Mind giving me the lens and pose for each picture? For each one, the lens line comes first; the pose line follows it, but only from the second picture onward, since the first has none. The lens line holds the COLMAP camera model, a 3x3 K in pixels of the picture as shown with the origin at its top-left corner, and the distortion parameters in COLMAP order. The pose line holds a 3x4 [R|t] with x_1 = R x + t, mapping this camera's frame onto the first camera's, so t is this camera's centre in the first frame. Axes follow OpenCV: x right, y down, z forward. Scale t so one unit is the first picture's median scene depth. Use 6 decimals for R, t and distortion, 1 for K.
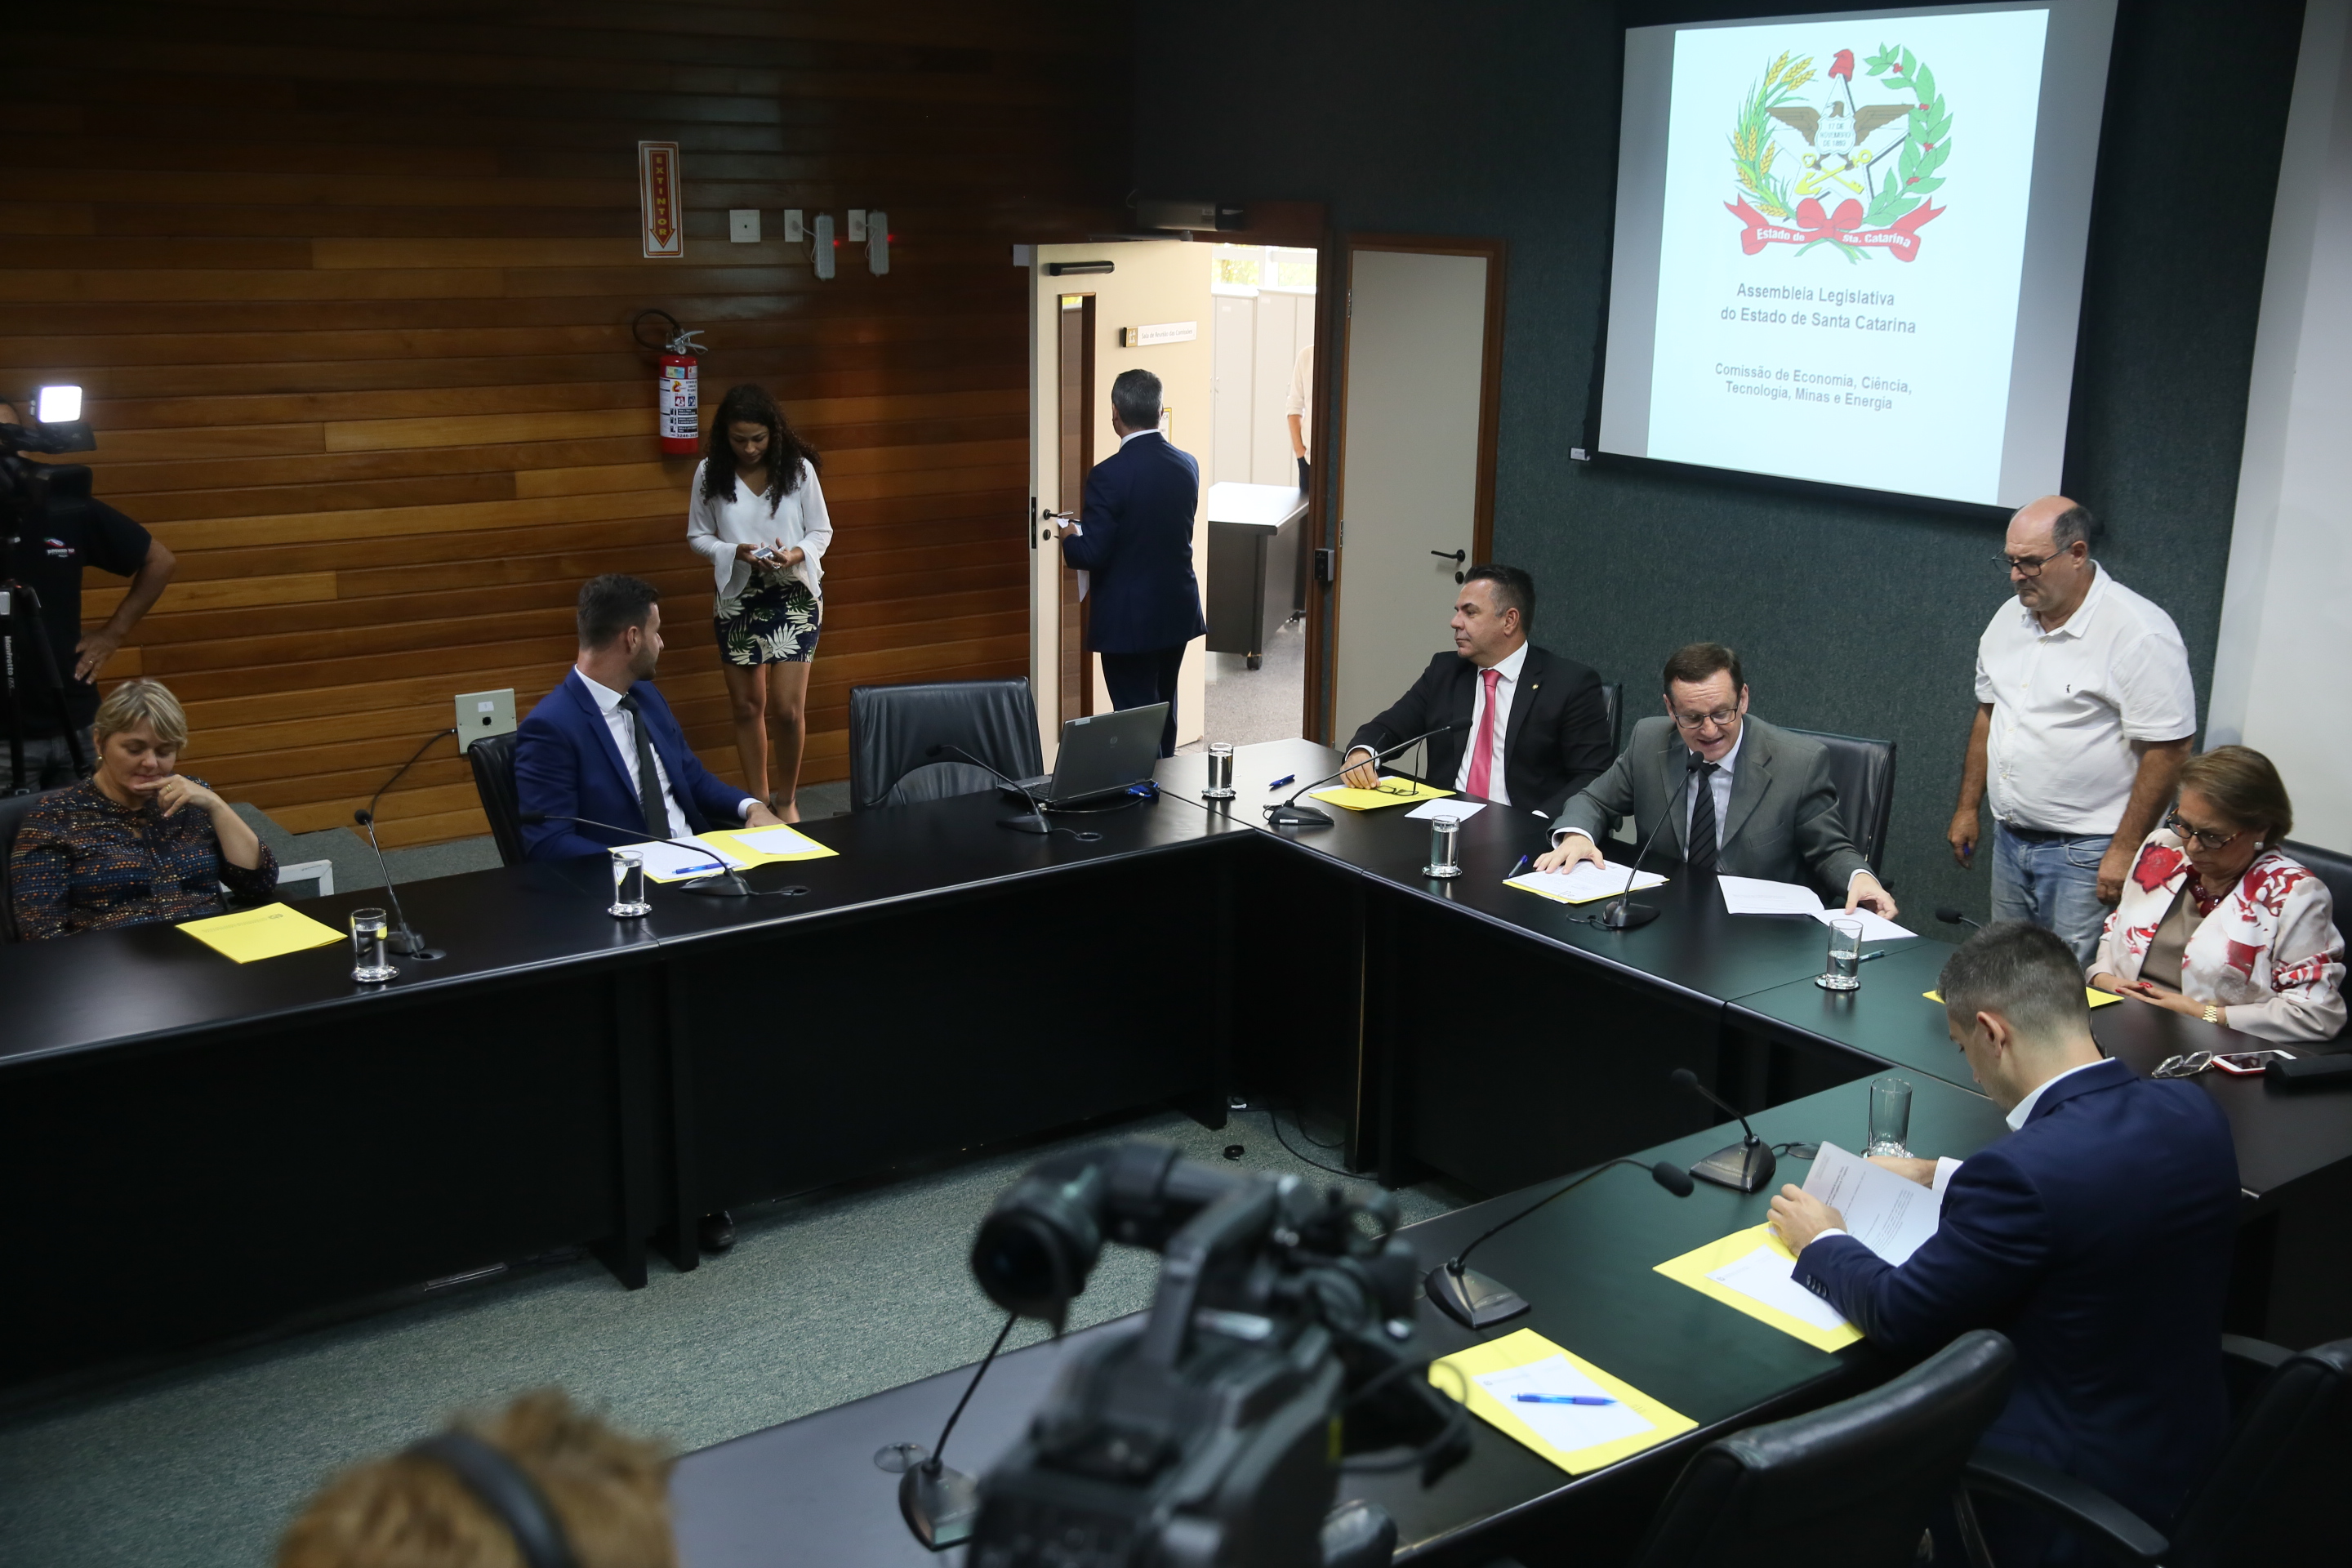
lens RADIAL K [[2475.8, 0, 1171.8], [0, 2475.8, 784.1], [0, 0, 1]] dist [0.044282, 0.000000]
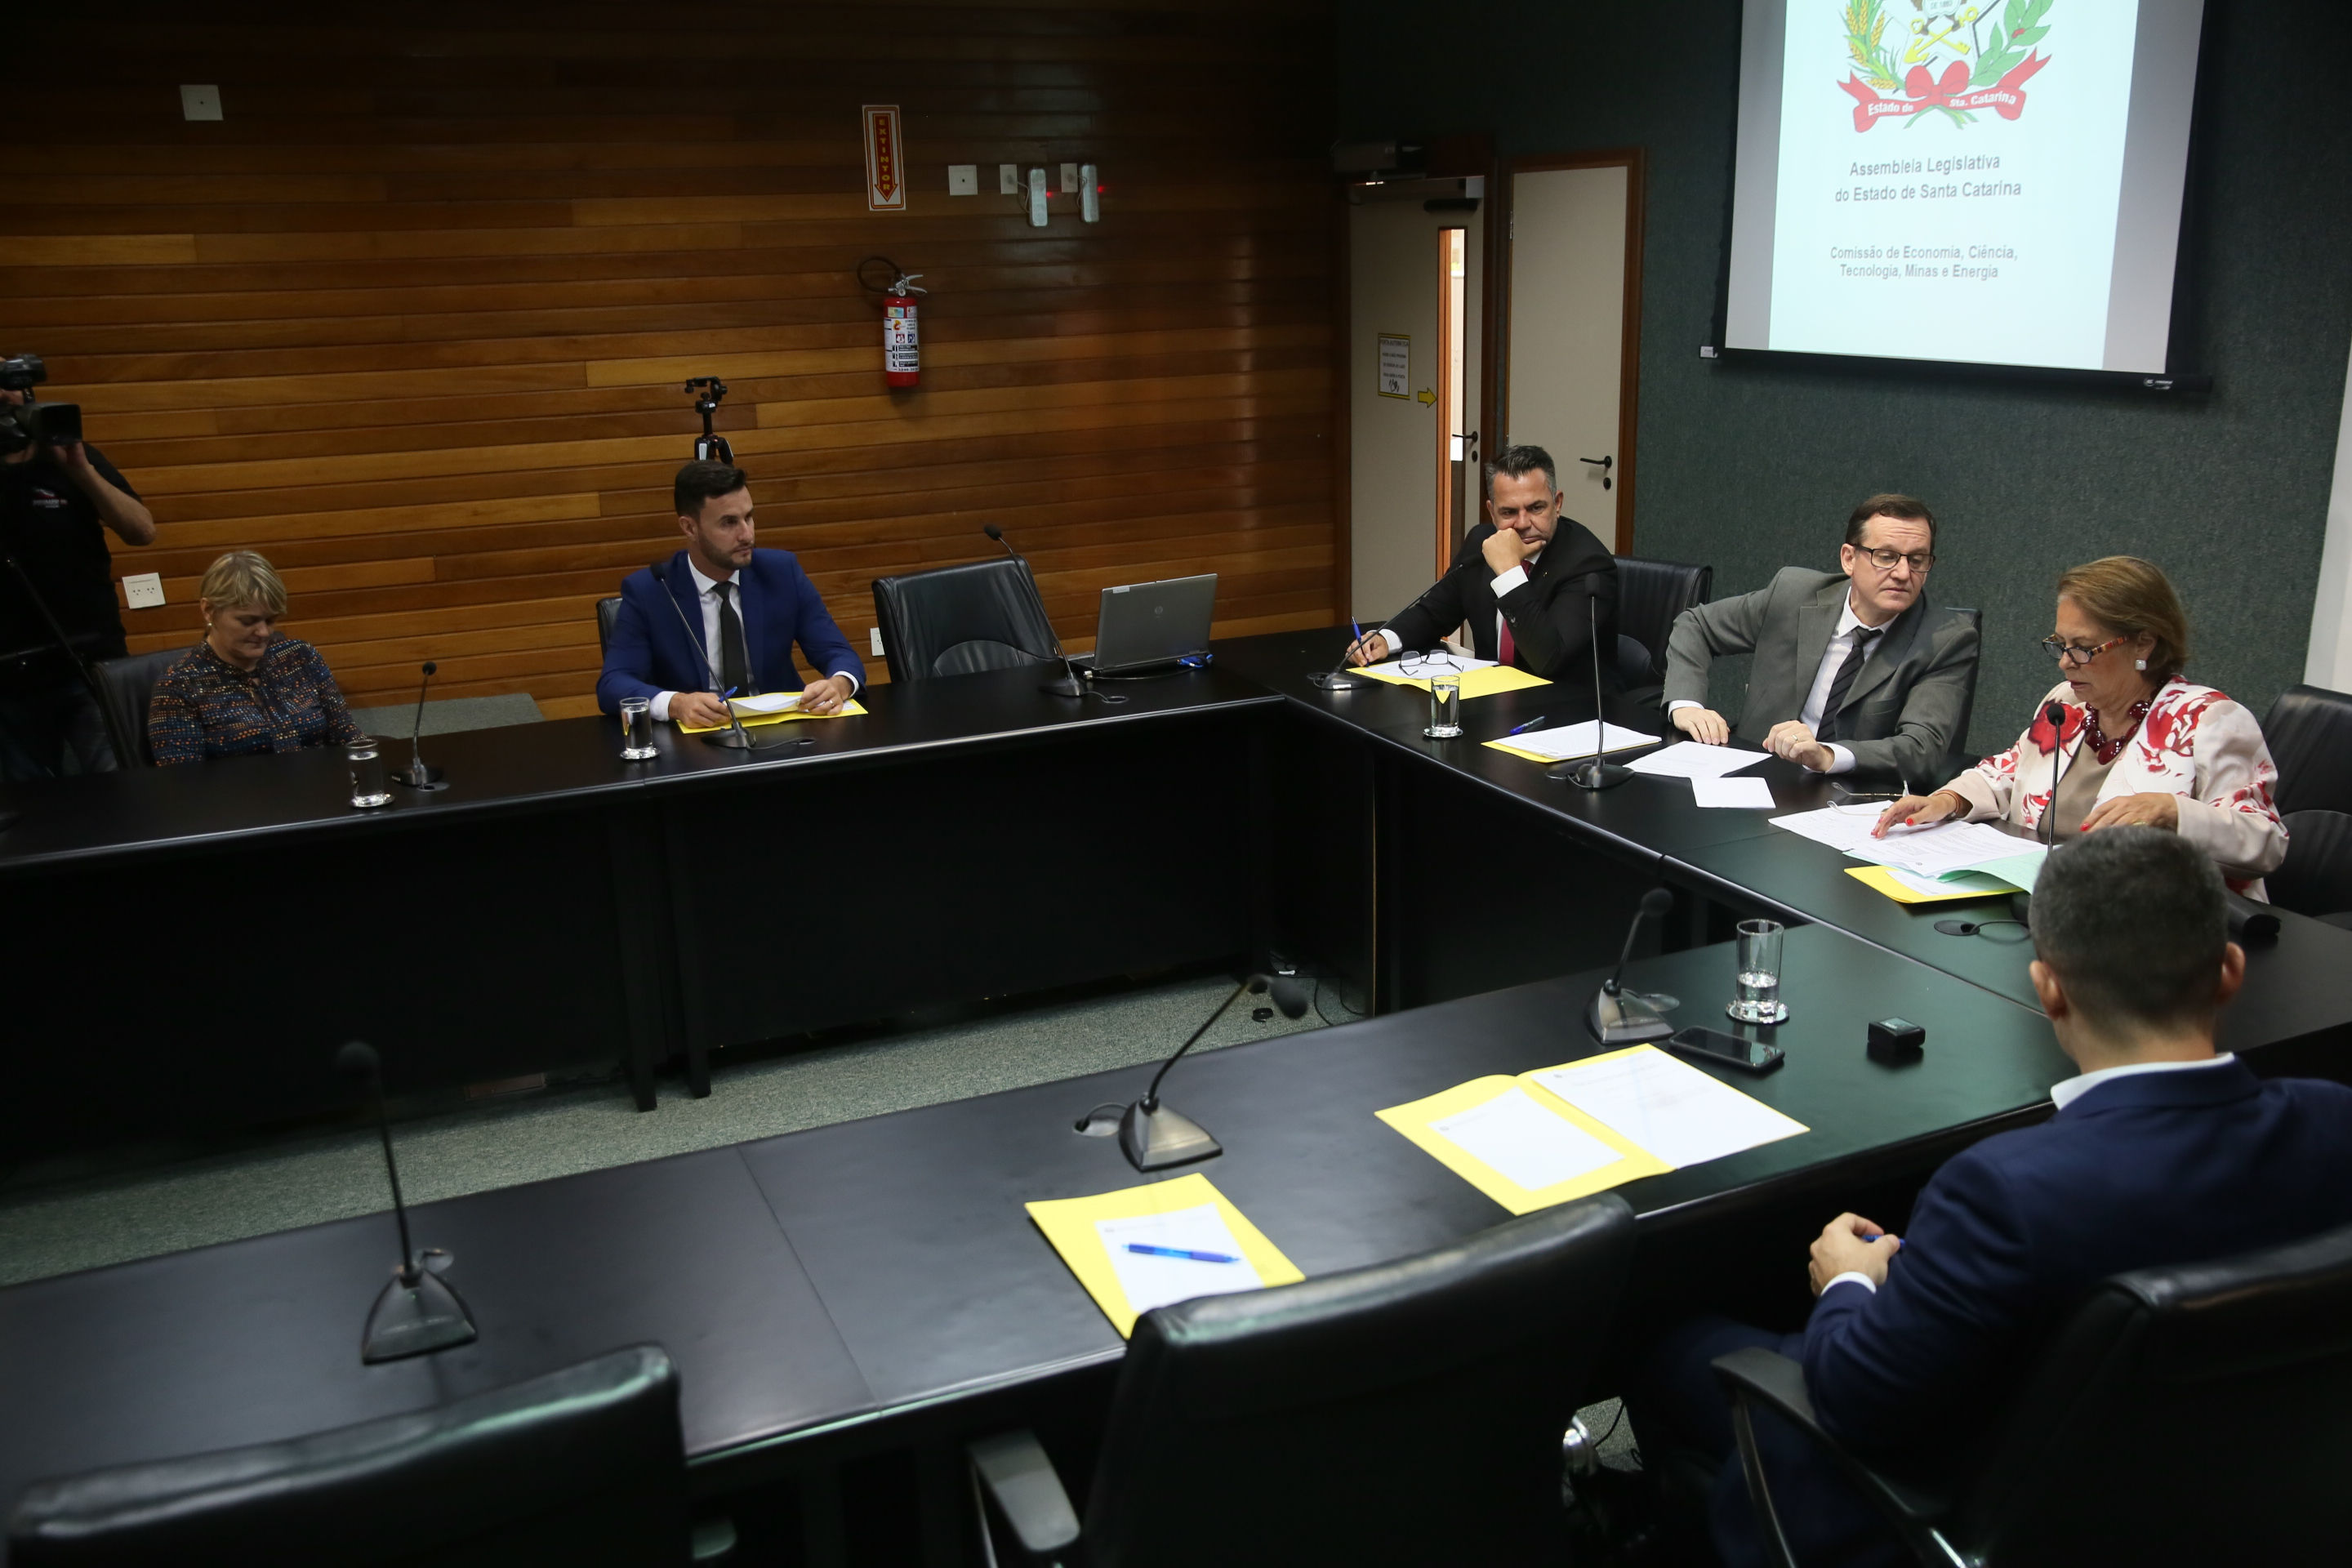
lens RADIAL K [[2058.3, 0, 1157.6], [0, 2058.3, 787.4], [0, 0, 1]] dist [0.002555, 0.037640]
pose [[0.978452, 0.015166, -0.205918, 0.131753], [-0.011129, 0.999723, 0.020747, 0.032715], [0.206176, -0.018008, 0.978349, 0.138339]]
